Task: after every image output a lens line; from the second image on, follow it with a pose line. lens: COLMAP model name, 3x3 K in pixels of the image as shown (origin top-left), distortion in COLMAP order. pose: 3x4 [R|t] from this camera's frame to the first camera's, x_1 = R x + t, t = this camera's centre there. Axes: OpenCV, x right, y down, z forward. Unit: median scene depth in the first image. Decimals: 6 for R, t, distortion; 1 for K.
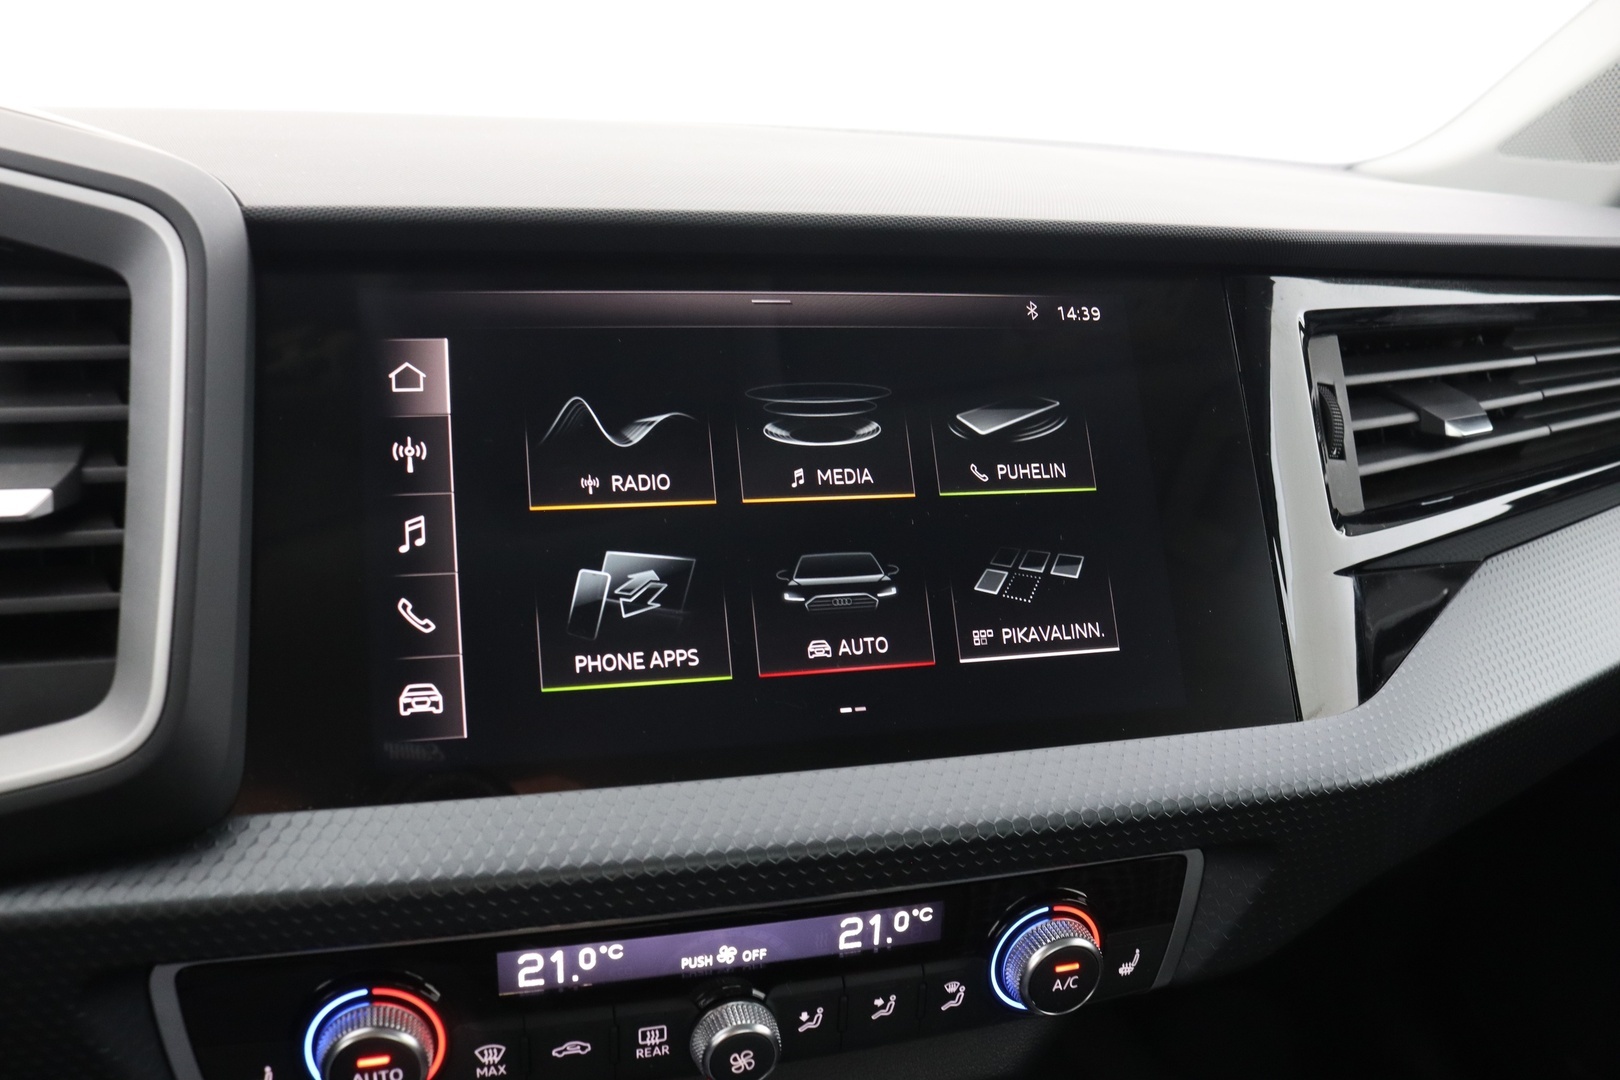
lens RADIAL K [[1309.7, 0, 800.1], [0, 1309.7, 550.2], [0, 0, 1]] dist [-0.150697, 0.103372]
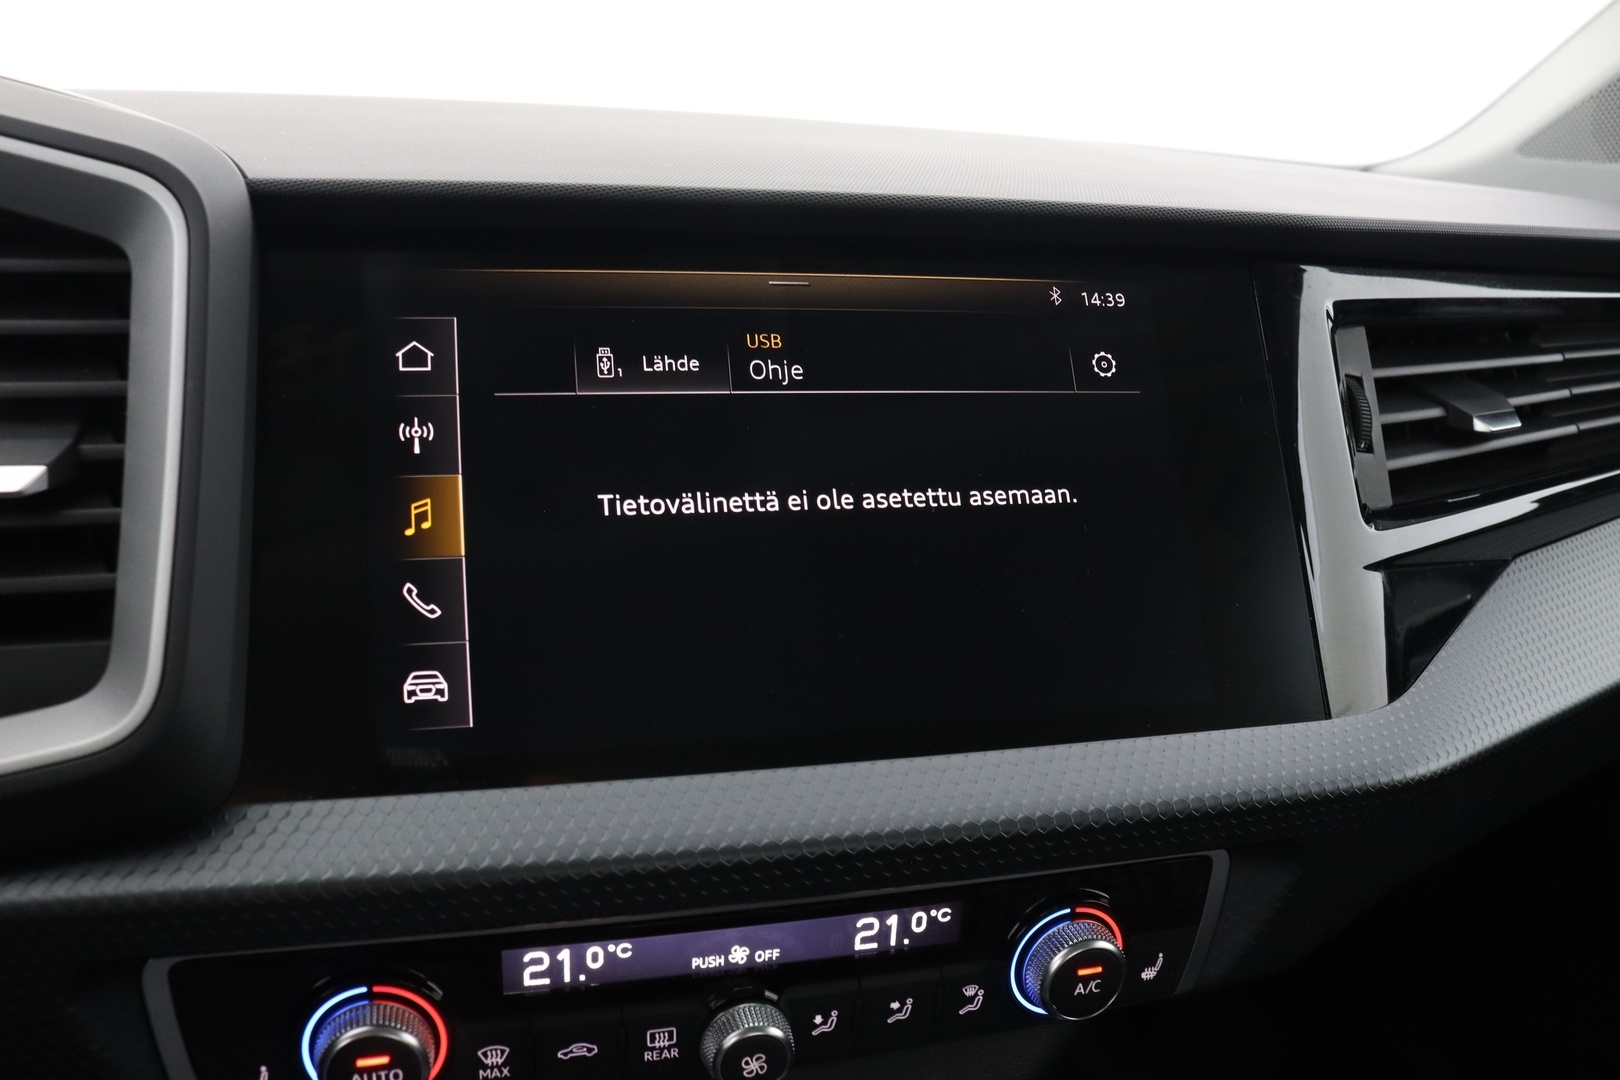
lens RADIAL K [[1309.7, 0, 797.9], [0, 1309.7, 550.3], [0, 0, 1]] dist [-0.150697, 0.103372]
pose [[0.999963, 0.006638, -0.005550, -0.009303], [-0.006680, 0.999948, -0.007725, 0.017808], [0.005499, 0.007762, 0.999955, 0.030608]]
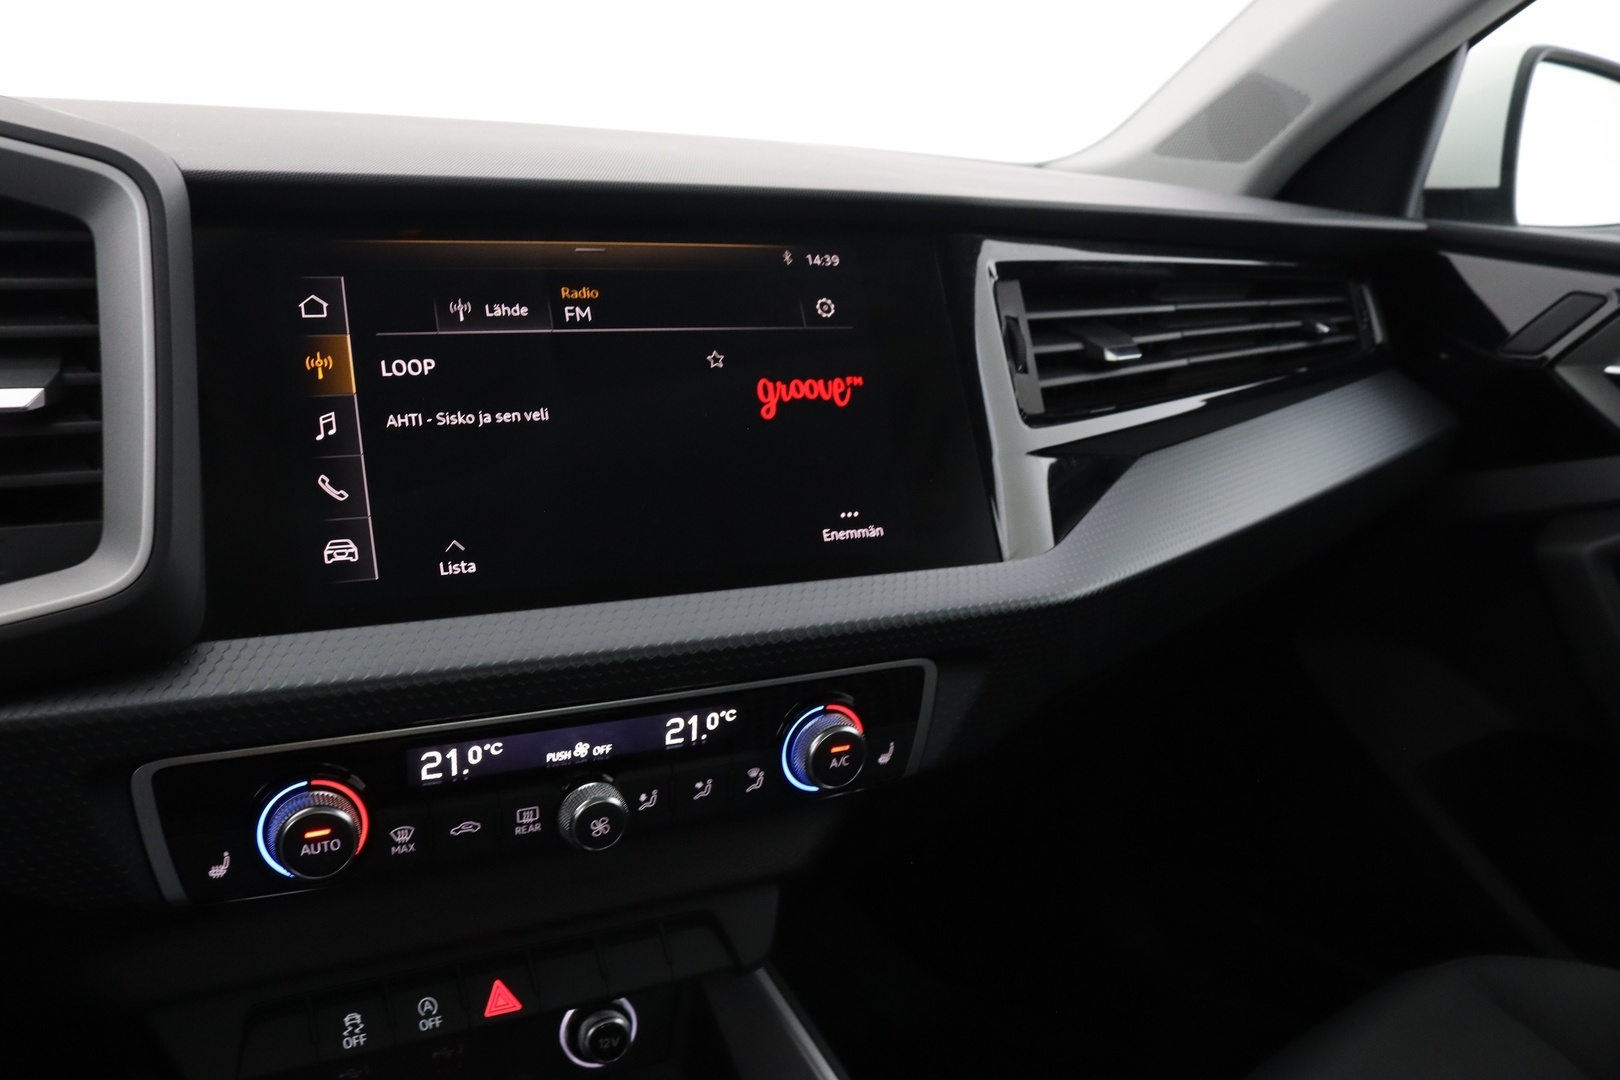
lens RADIAL K [[1309.7, 0, 782.6], [0, 1309.7, 555.4], [0, 0, 1]] dist [-0.150697, 0.103372]
pose [[0.981478, -0.044615, 0.186309, -0.095729], [0.046133, 0.998928, -0.003821, 0.137589], [-0.185939, 0.012345, 0.982484, -0.325036]]
